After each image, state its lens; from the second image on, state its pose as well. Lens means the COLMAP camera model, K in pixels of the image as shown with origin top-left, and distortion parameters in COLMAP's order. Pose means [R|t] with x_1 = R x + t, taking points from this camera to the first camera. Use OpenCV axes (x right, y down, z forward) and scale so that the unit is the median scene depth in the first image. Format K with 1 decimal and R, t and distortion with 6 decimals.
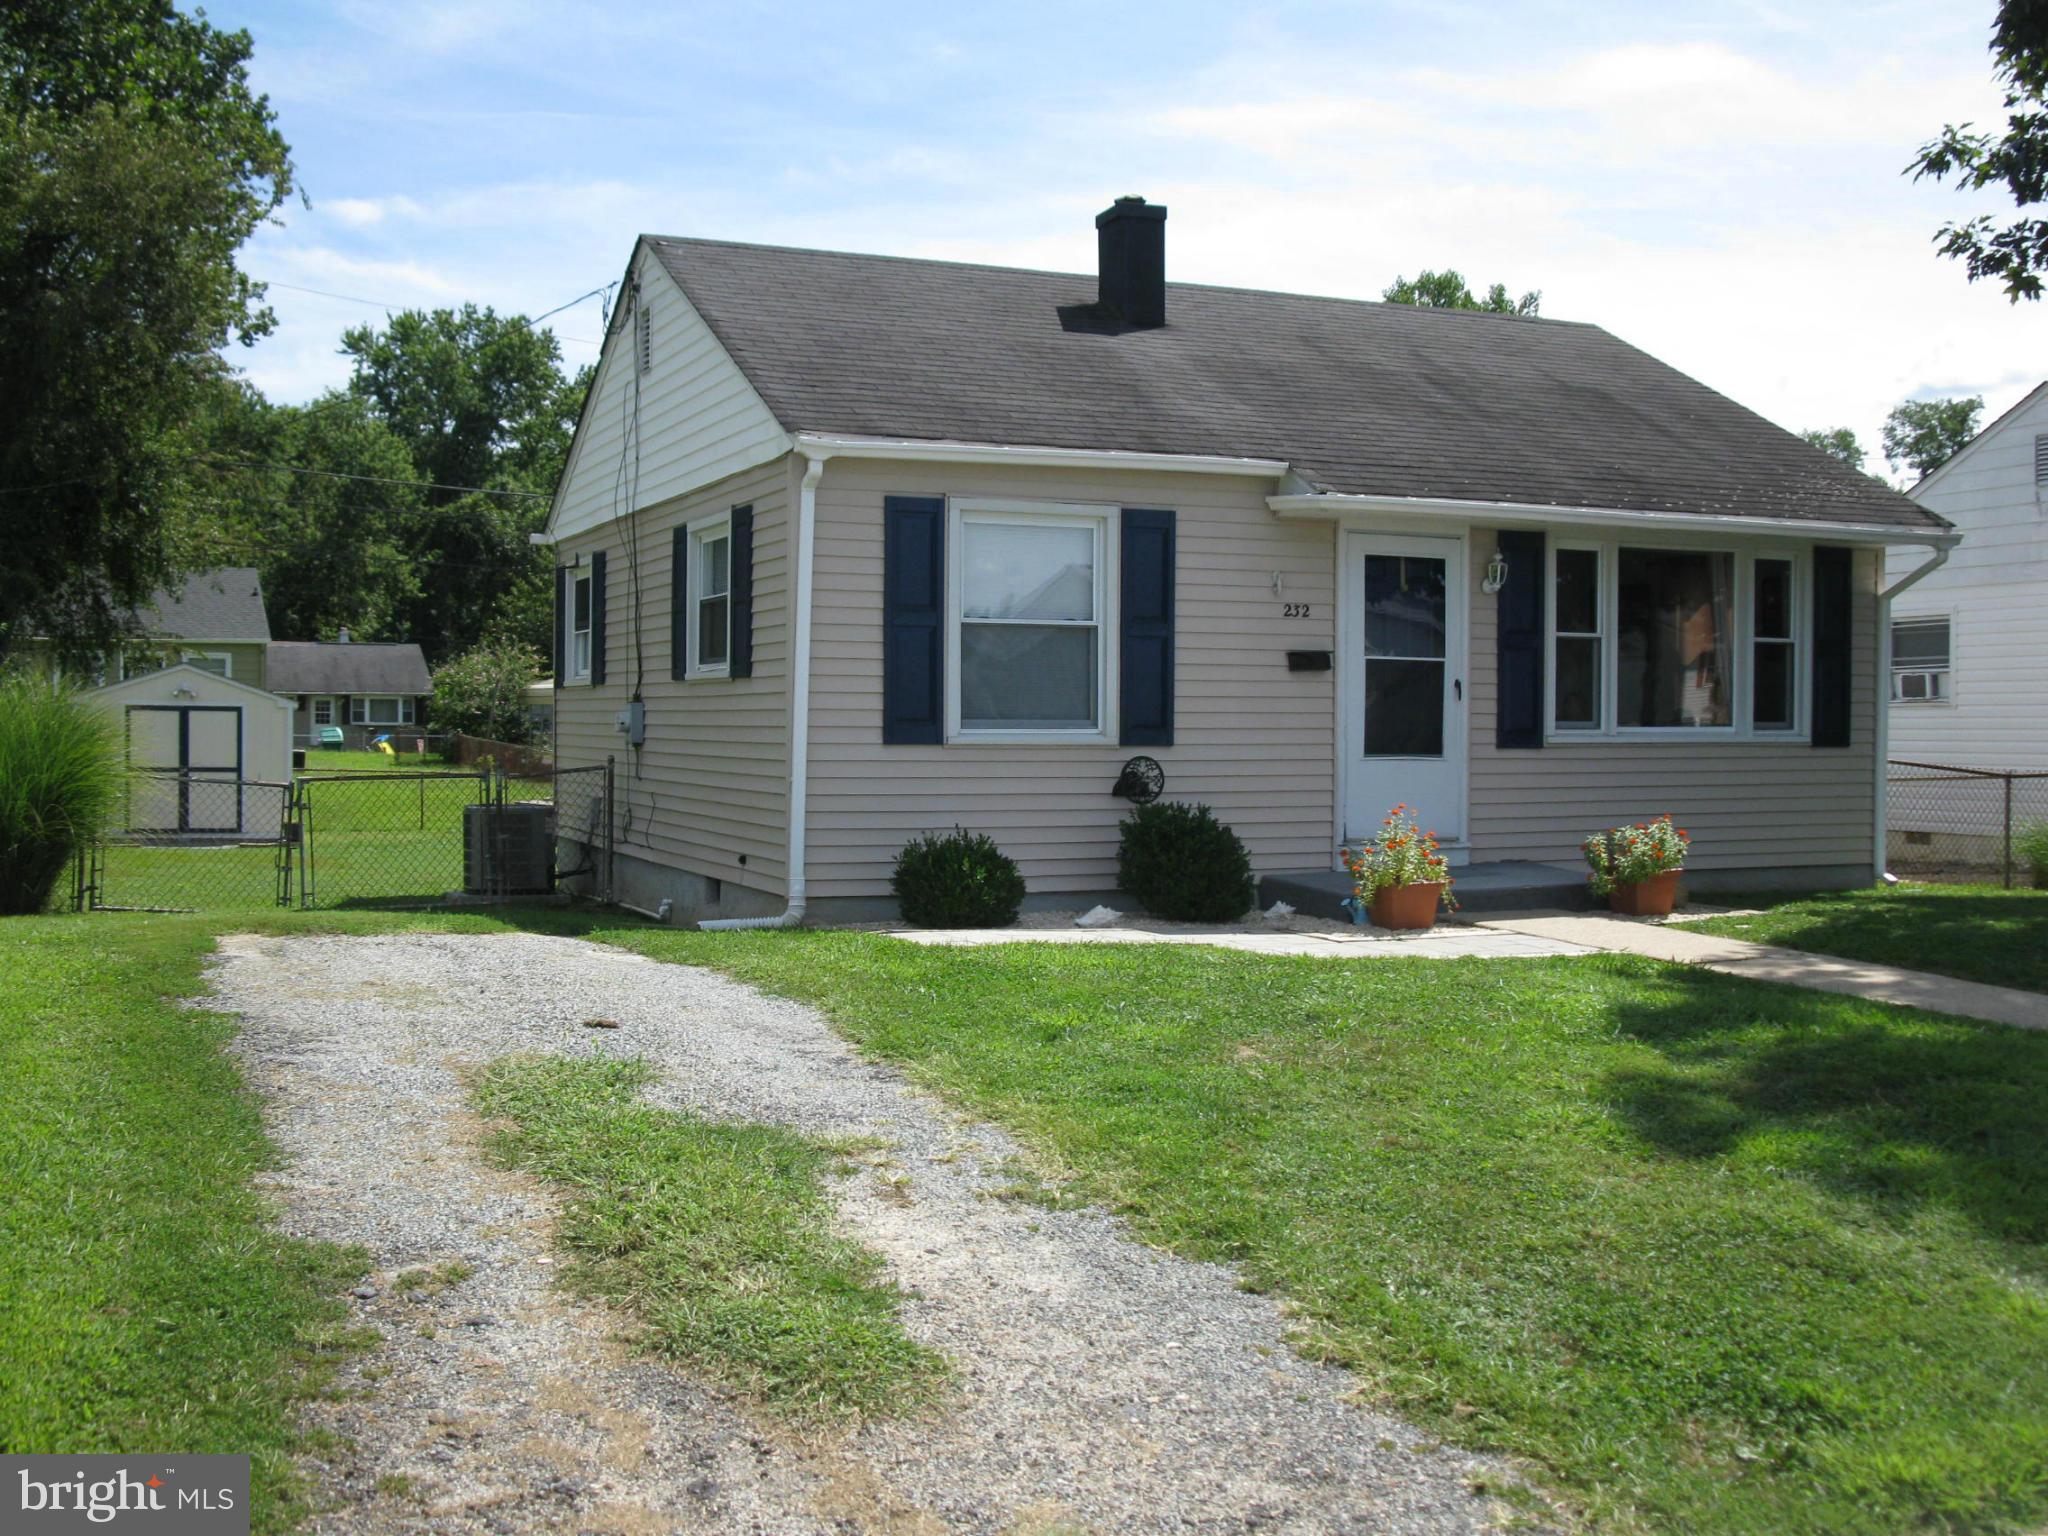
lens RADIAL K [[2267.9, 0, 1083.6], [0, 2267.9, 706.8], [0, 0, 1]] dist [-0.260712, 0.504173]
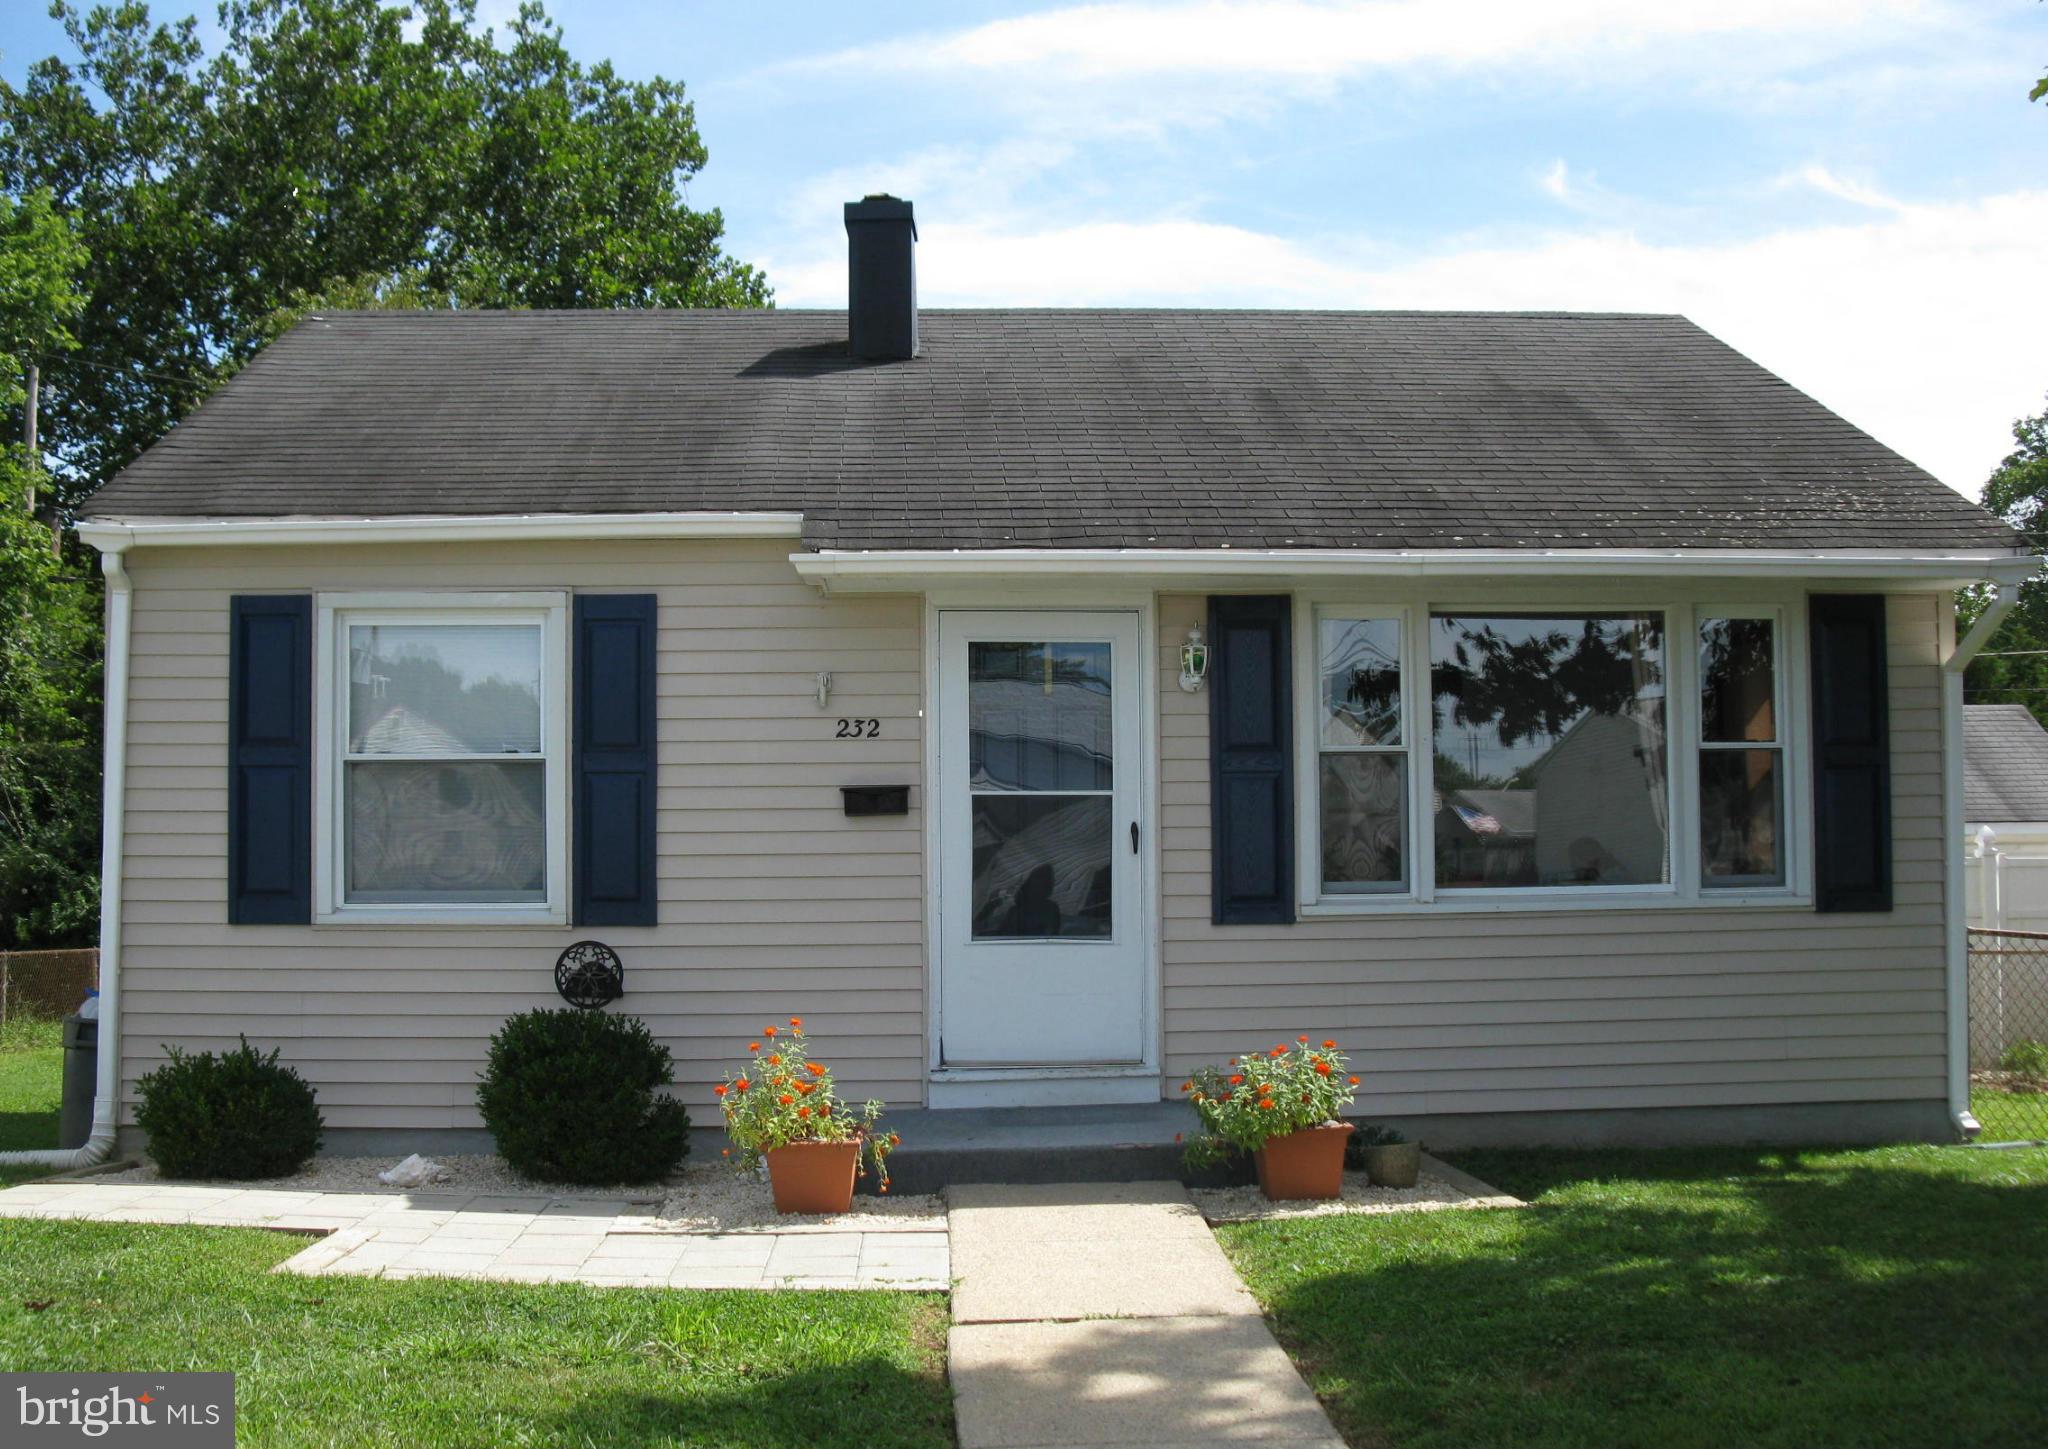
lens RADIAL K [[2250.4, 0, 1024.0], [0, 2250.4, 724.5], [0, 0, 1]] dist [-0.243931, 0.333787]
pose [[0.932690, -0.039484, -0.358511, 0.383884], [0.016492, 0.997619, -0.066968, 0.003063], [0.360302, 0.056548, 0.931120, 0.377132]]
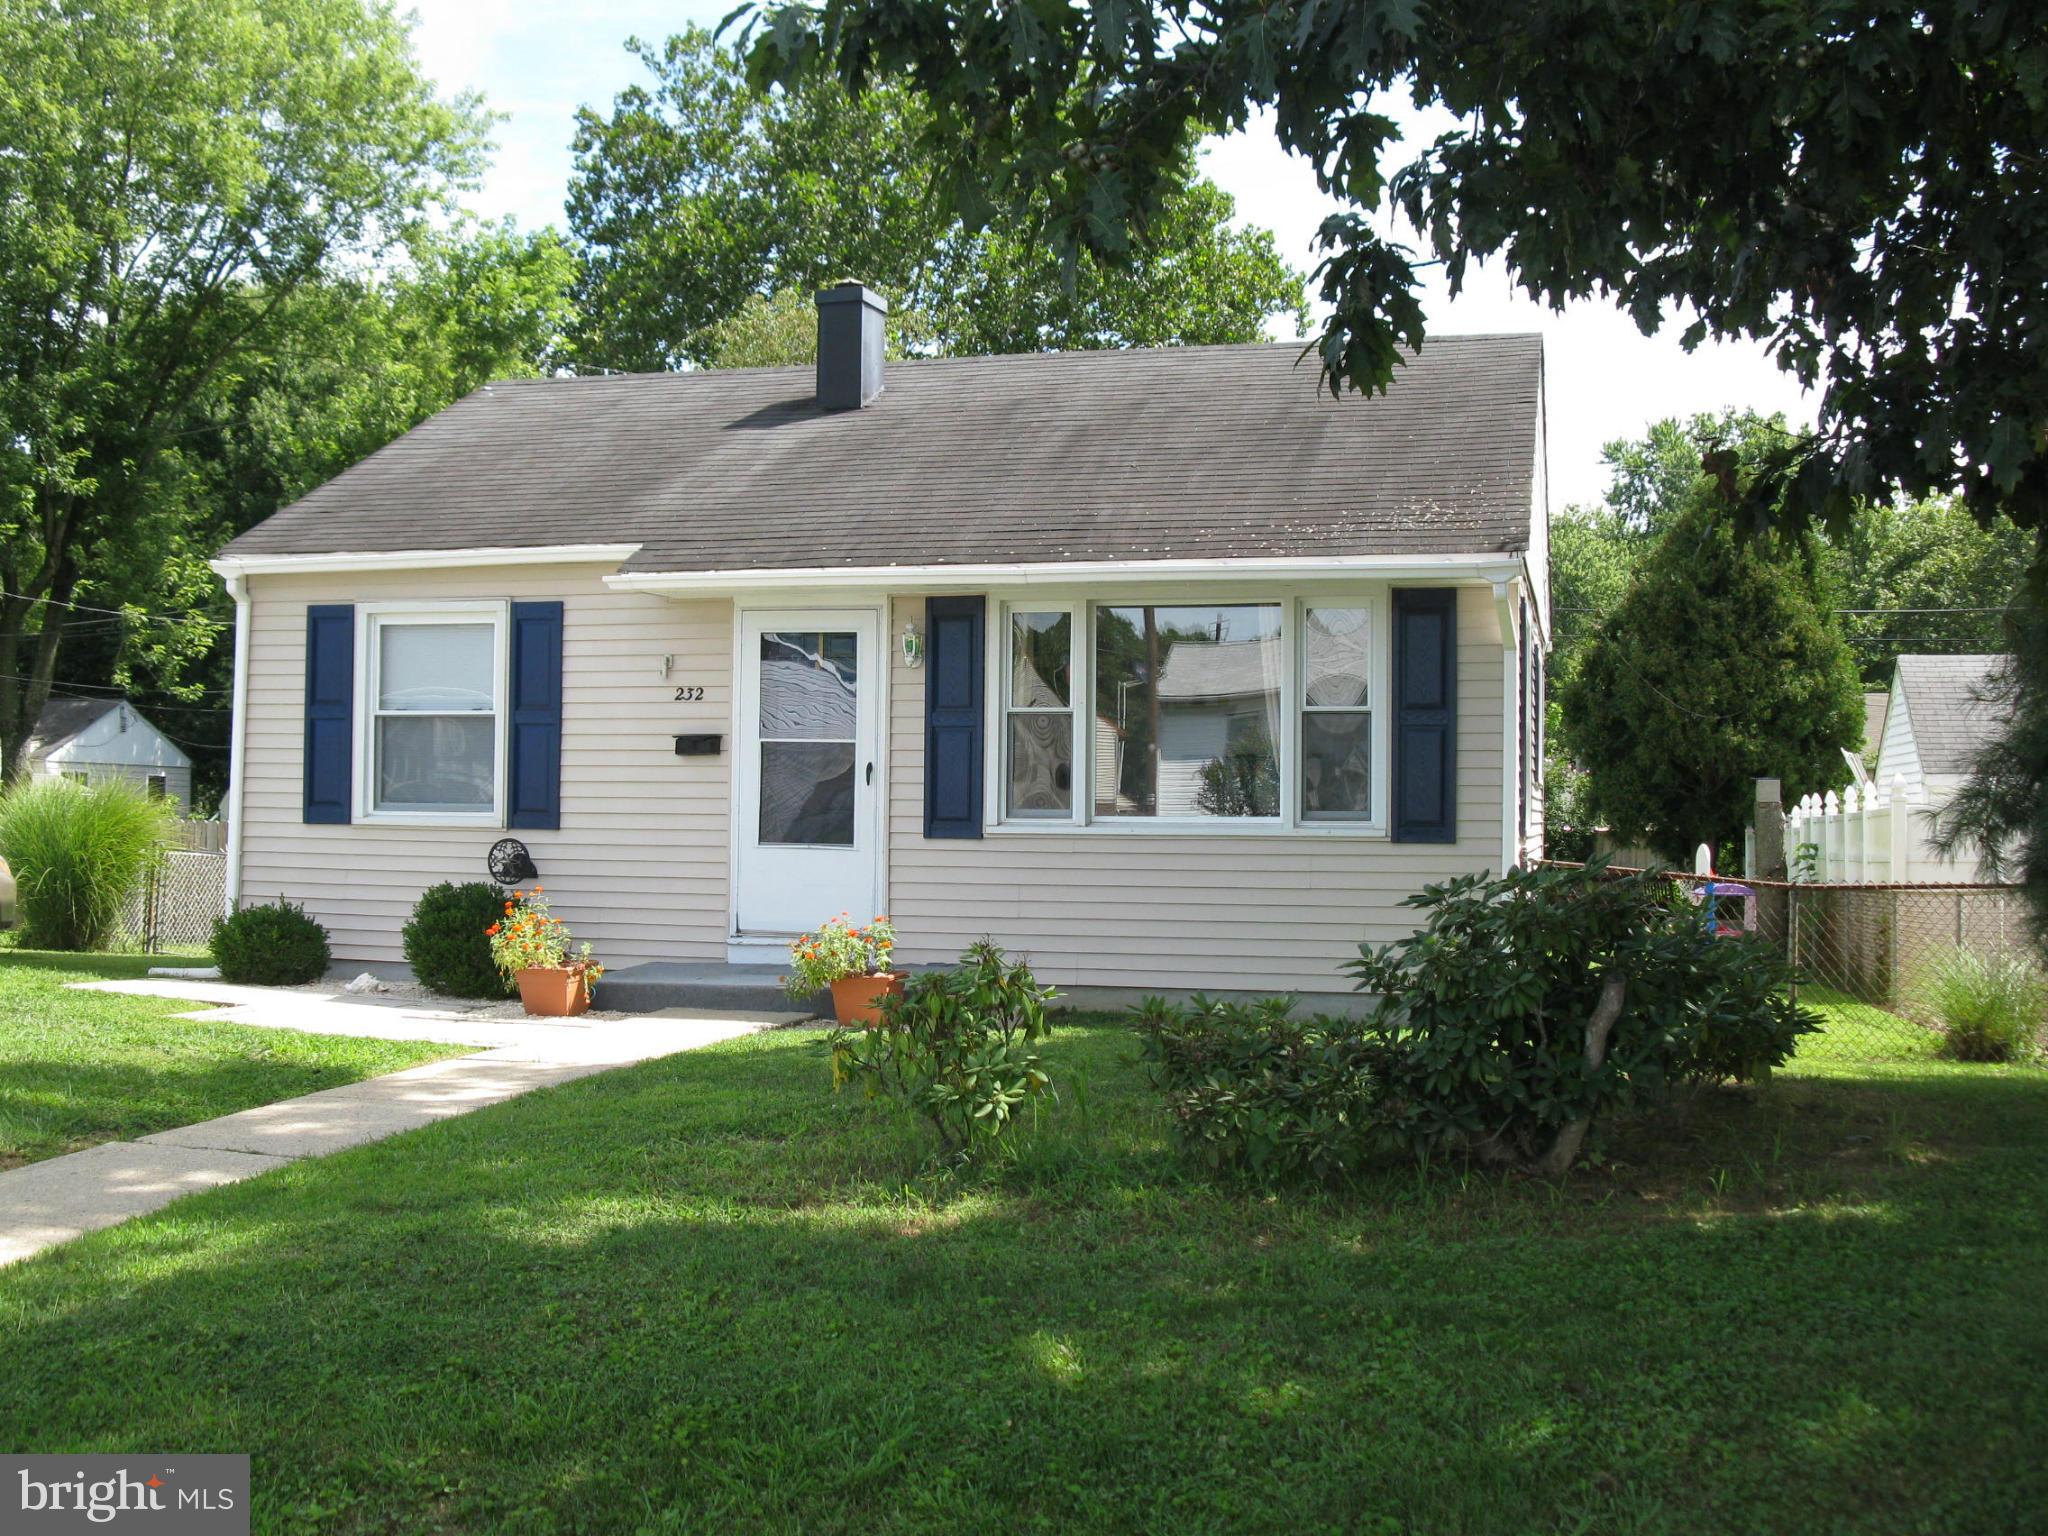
lens RADIAL K [[2267.9, 0, 1083.6], [0, 2267.9, 706.8], [0, 0, 1]] dist [-0.260712, 0.504173]
pose [[0.785375, -0.027718, -0.618399, 0.826519], [-0.001935, 0.998882, -0.047230, 0.008863], [0.619017, 0.038290, 0.784444, 0.336235]]
